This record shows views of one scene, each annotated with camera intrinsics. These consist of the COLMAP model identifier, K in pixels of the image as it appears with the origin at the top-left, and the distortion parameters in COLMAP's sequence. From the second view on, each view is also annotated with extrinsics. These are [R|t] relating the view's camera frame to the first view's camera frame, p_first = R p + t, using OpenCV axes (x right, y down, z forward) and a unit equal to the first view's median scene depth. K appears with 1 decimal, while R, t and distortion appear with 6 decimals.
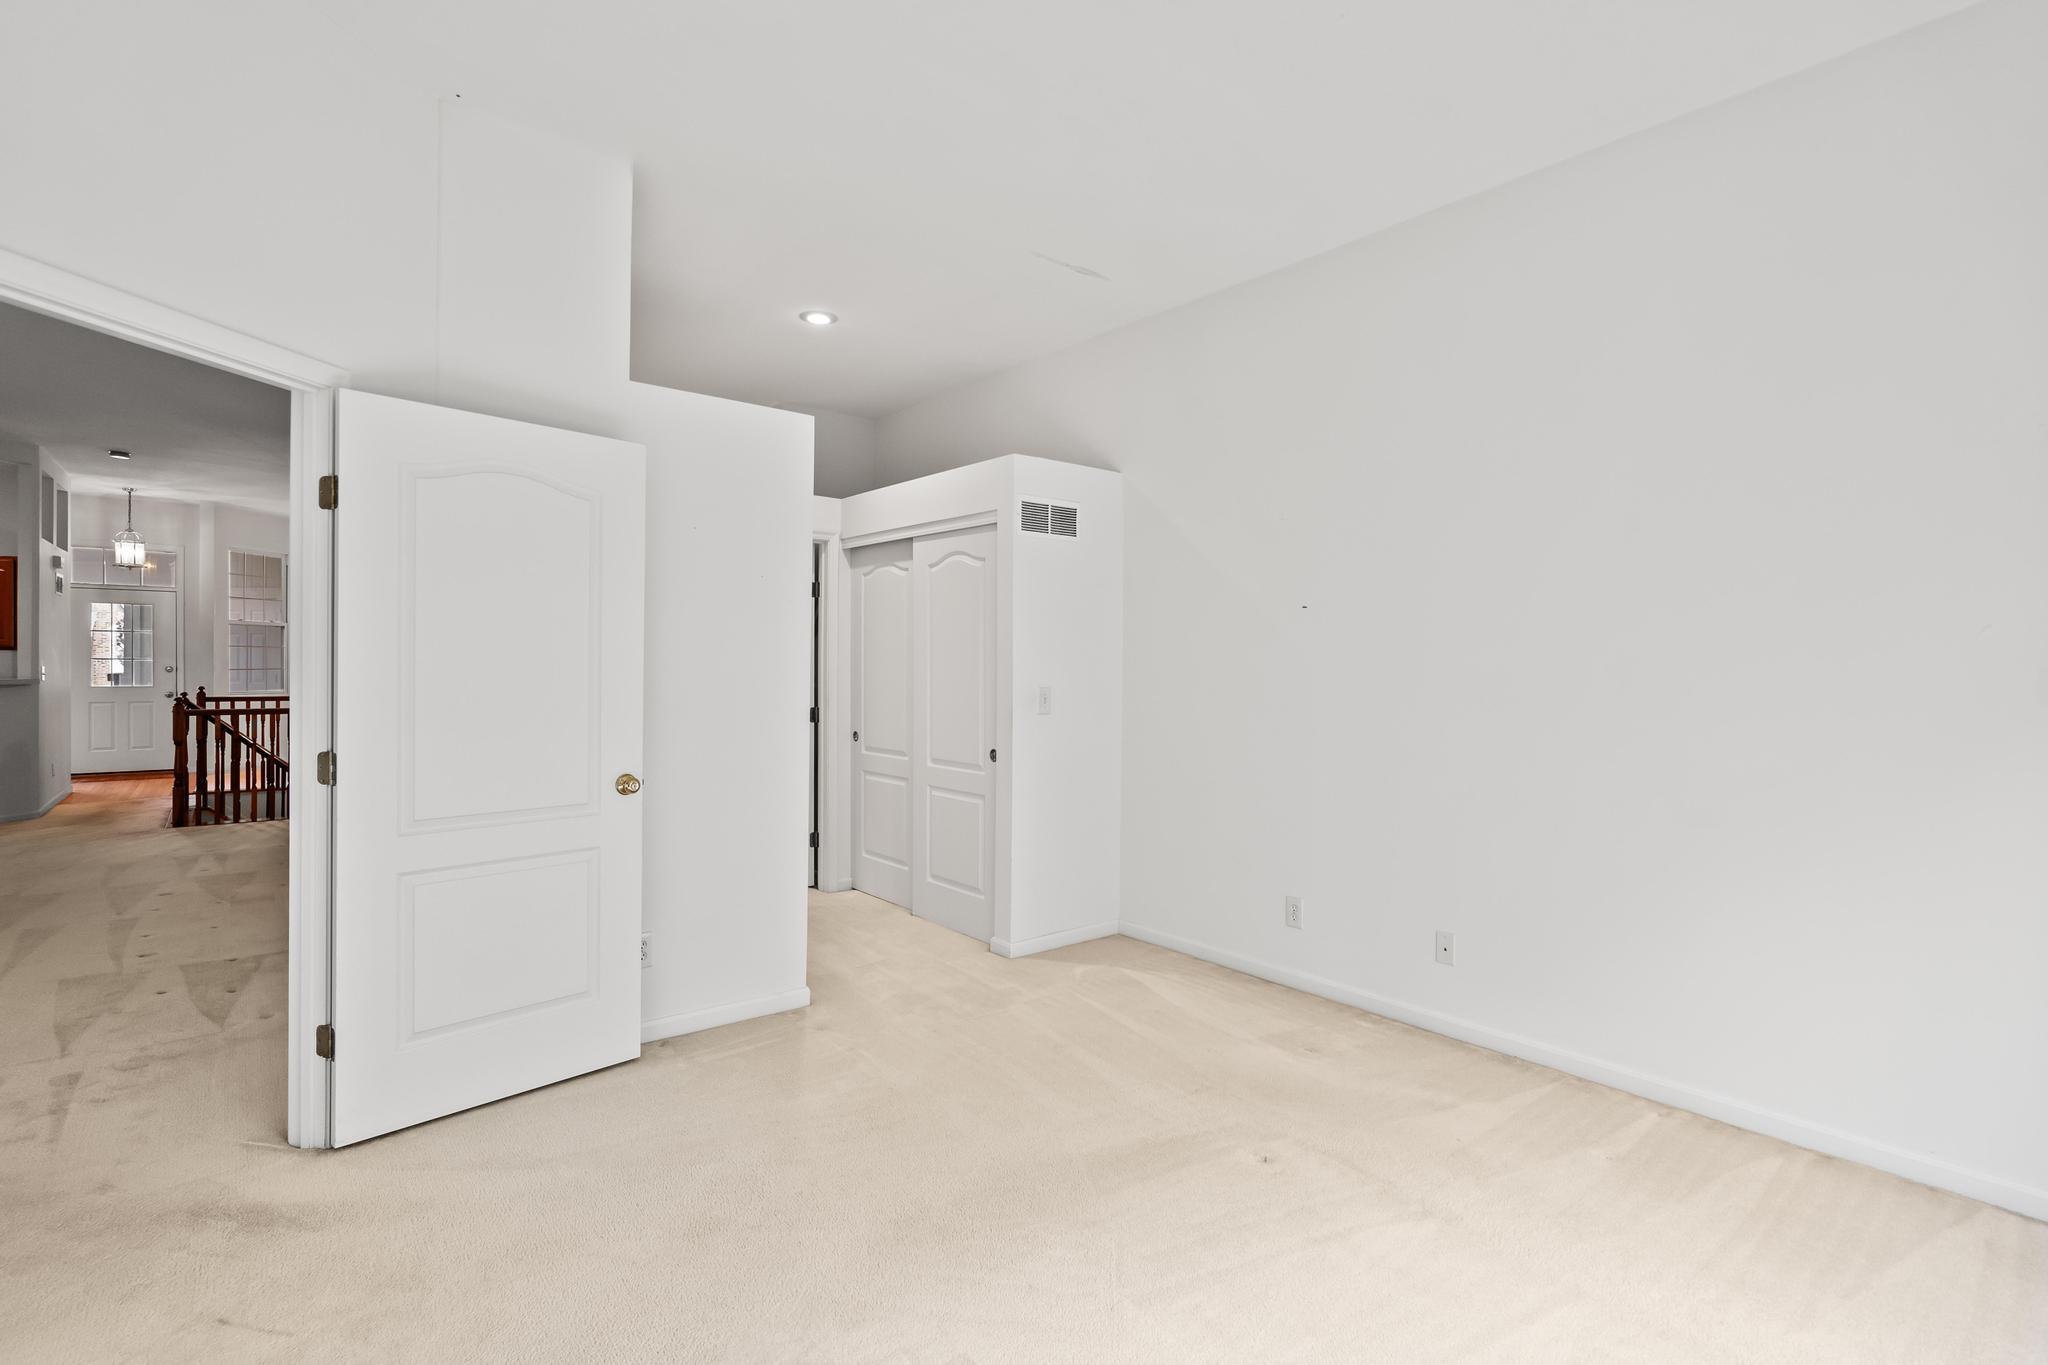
lens RADIAL K [[959.4, 0, 998.7], [0, 959.4, 682.7], [0, 0, 1]] dist [0.001194, 0.000123]
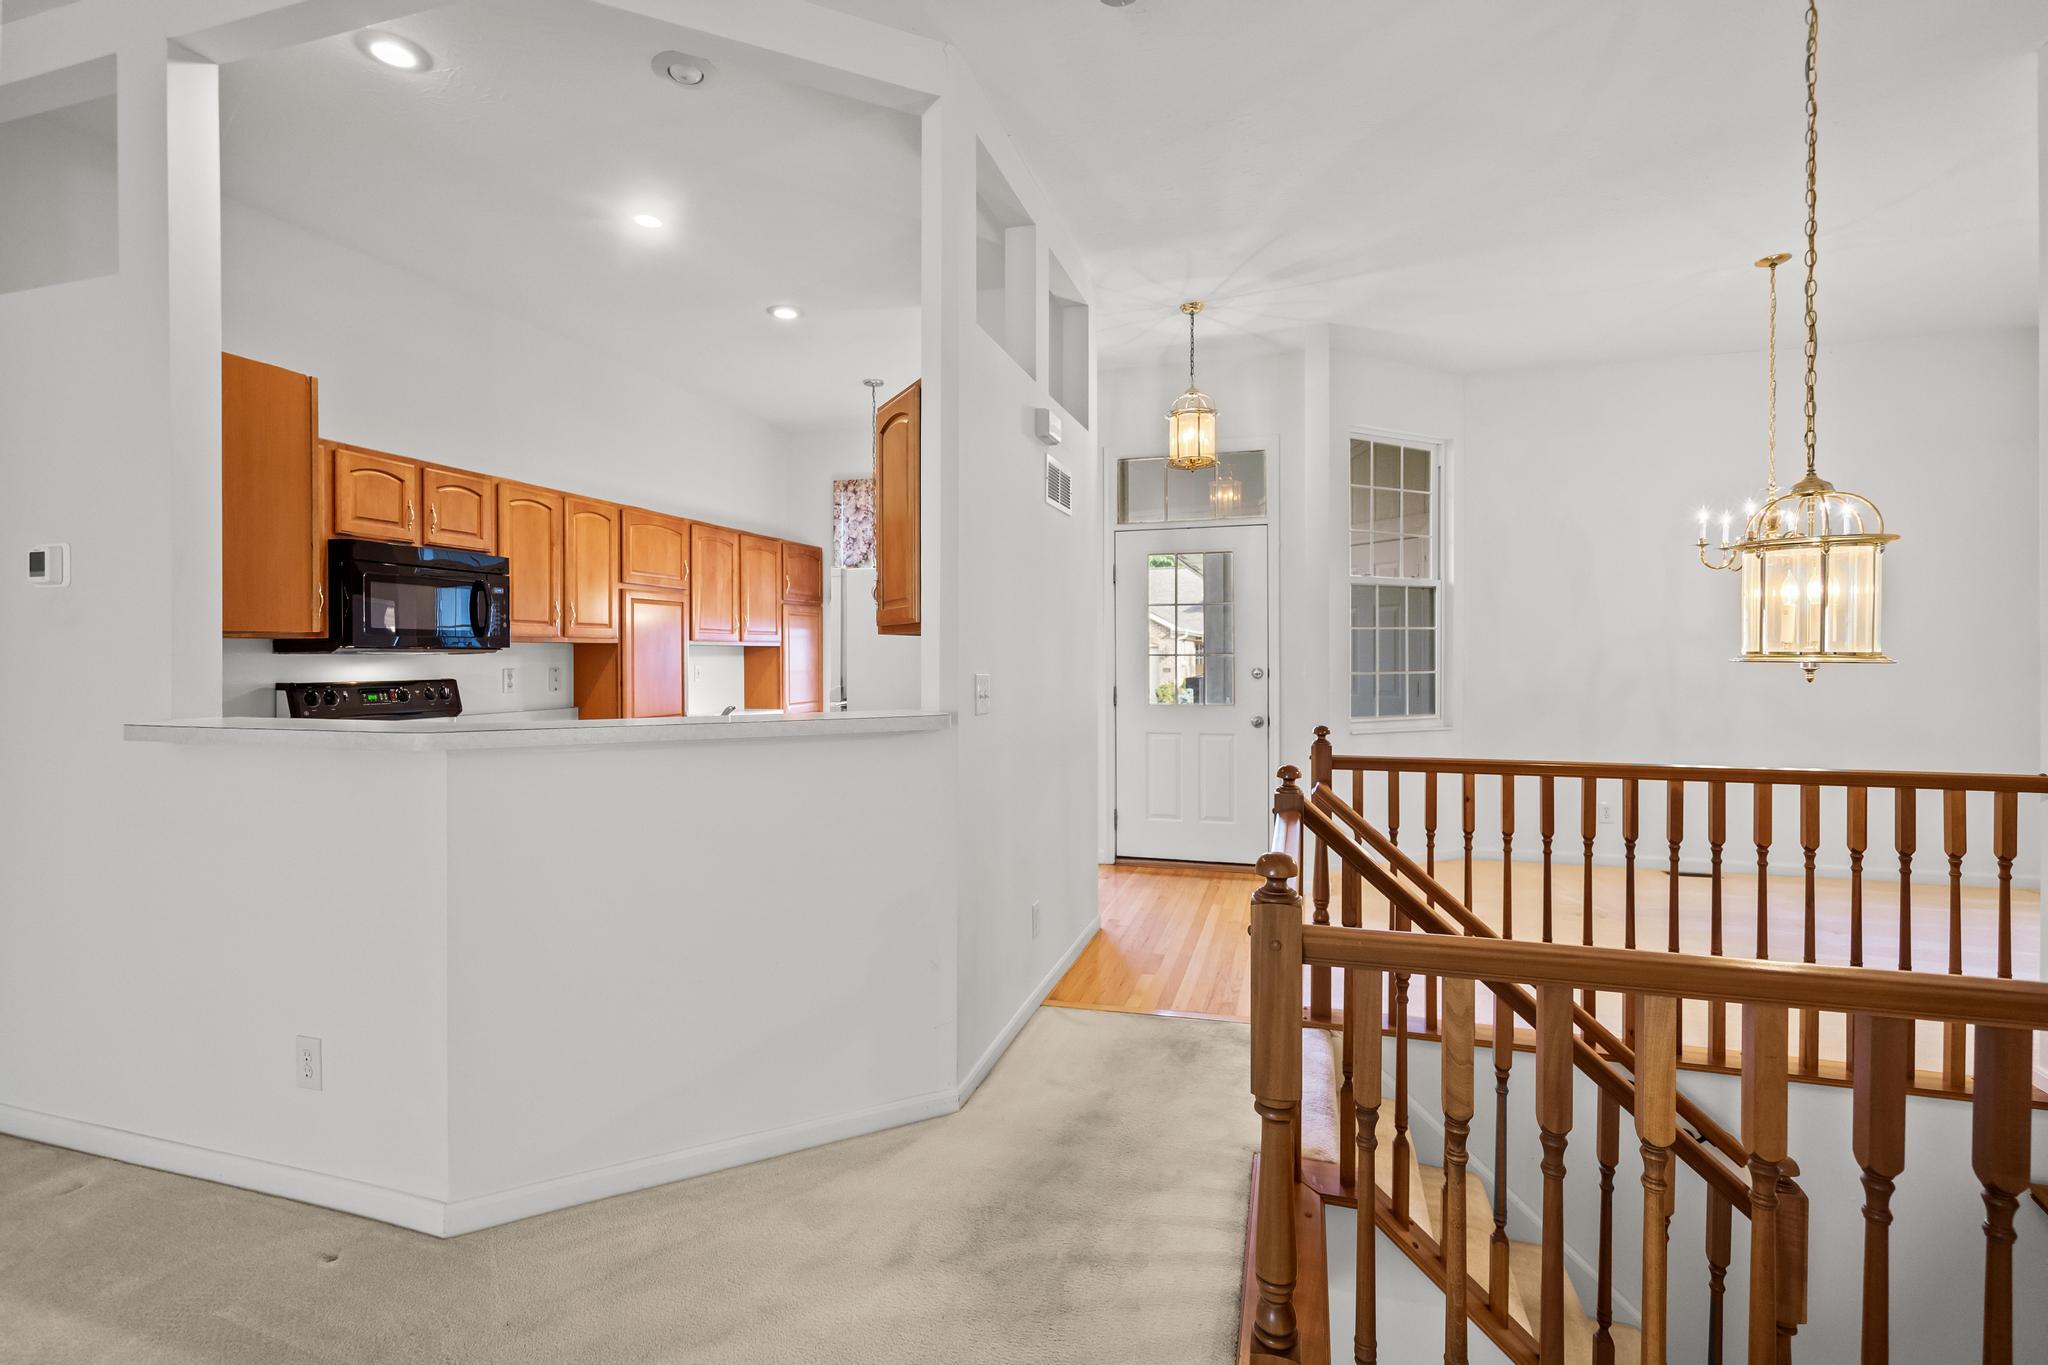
lens RADIAL K [[952.6, 0, 1009.5], [0, 952.6, 653.7], [0, 0, 1]] dist [-0.001486, 0.001275]
pose [[0.561417, -0.015417, -0.827389, -0.630560], [-0.004601, 0.999753, -0.021751, -0.015478], [0.827520, 0.016019, 0.561208, 0.738335]]
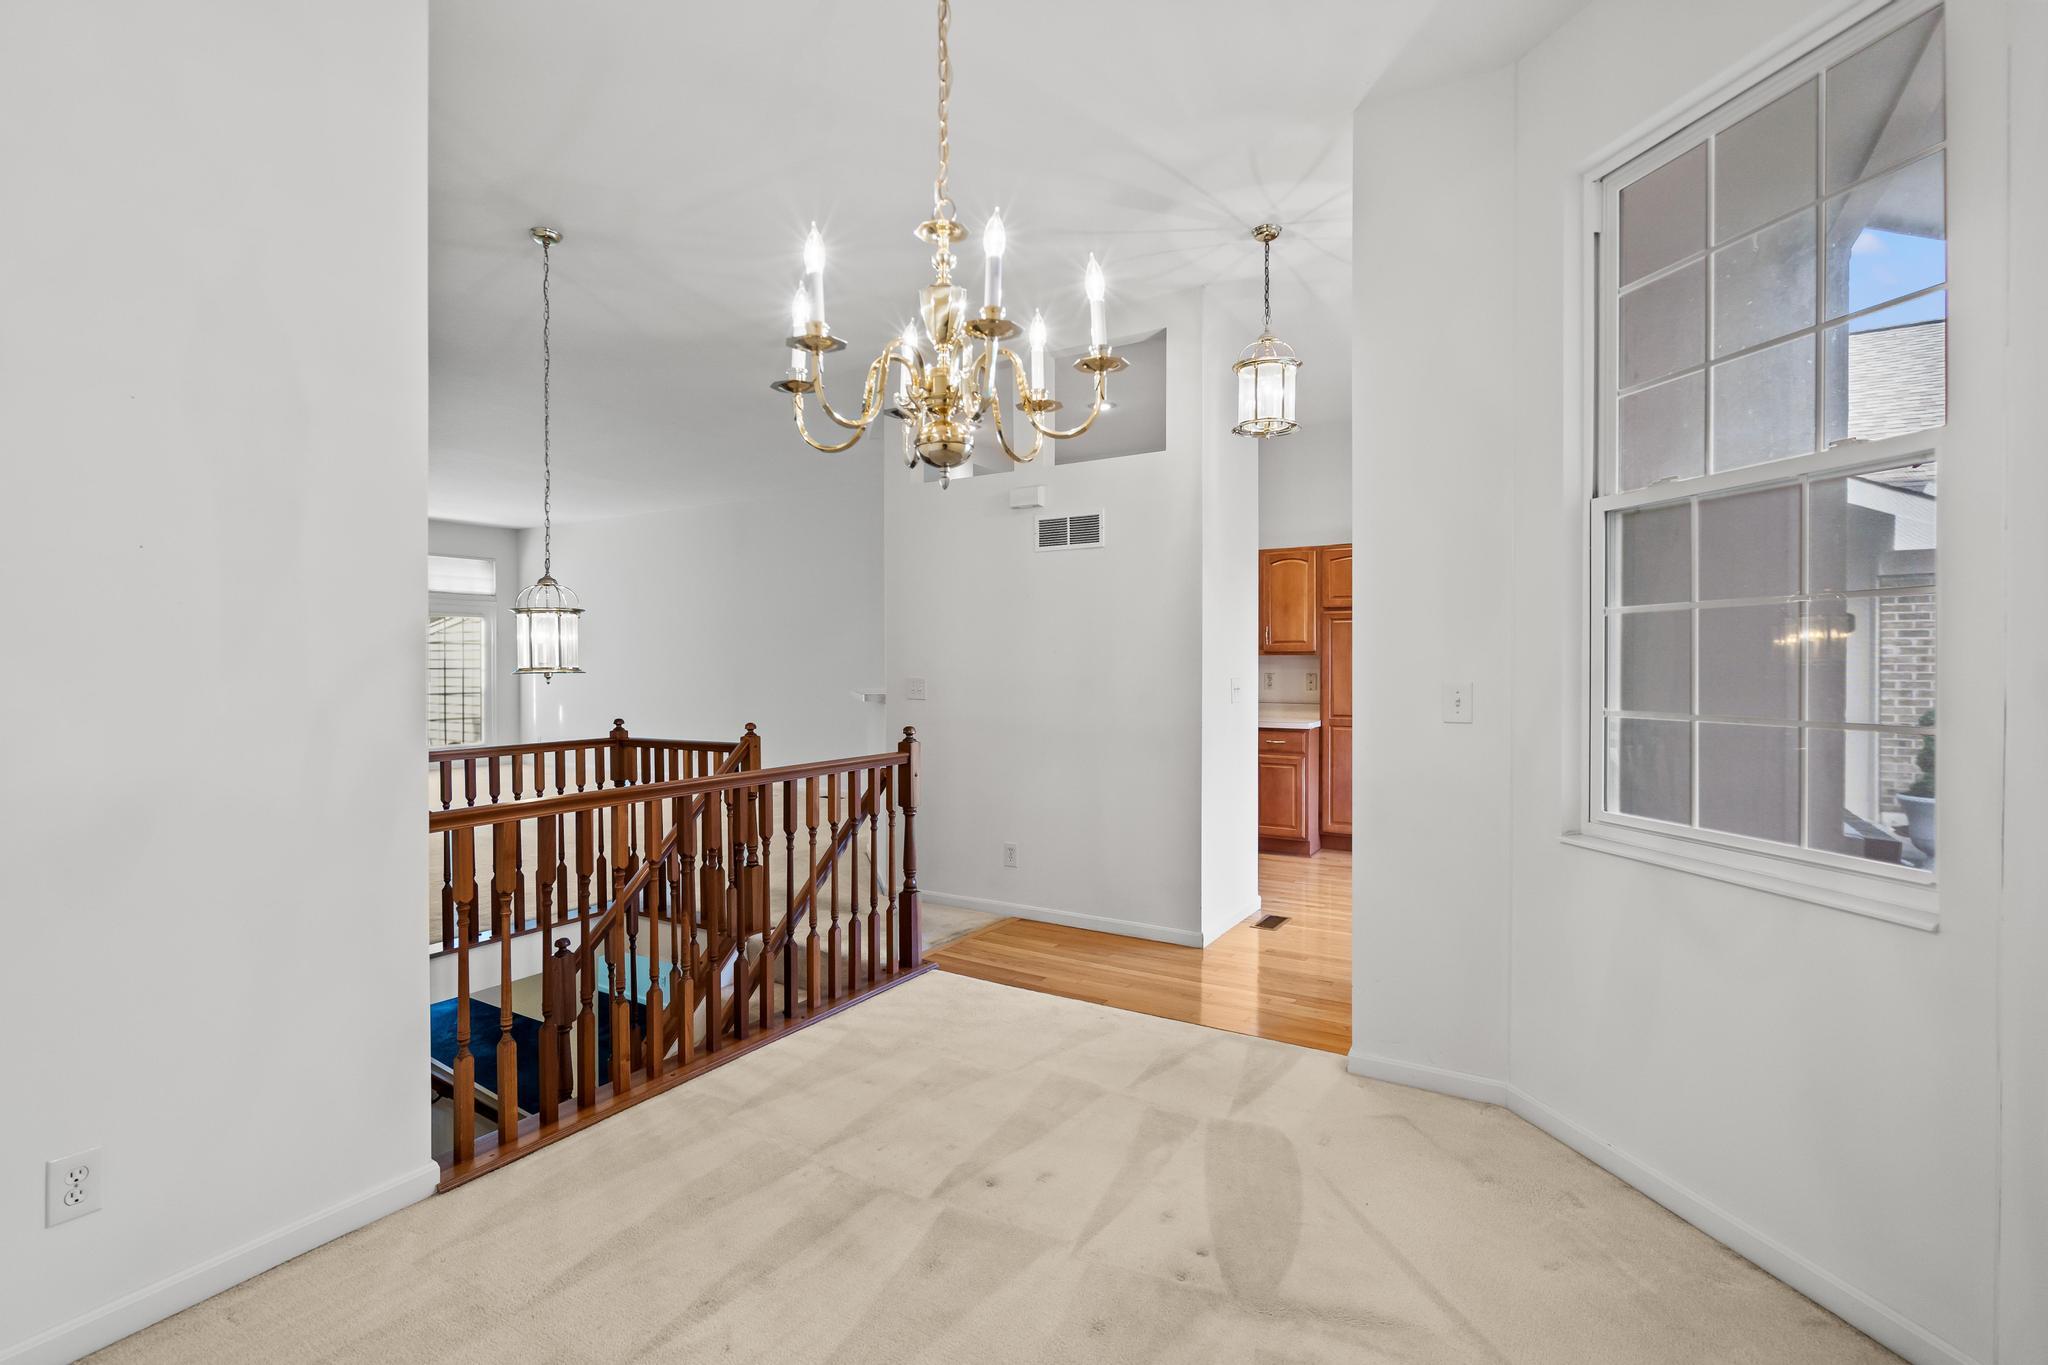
lens RADIAL K [[998.6, 0, 1021.4], [0, 998.6, 674.1], [0, 0, 1]] dist [-0.027575, 0.000115]
pose [[-0.937988, -0.010739, -0.346500, -0.760594], [-0.018700, 0.999632, 0.019641, -0.030076], [0.346162, 0.024903, -0.937844, 1.534457]]
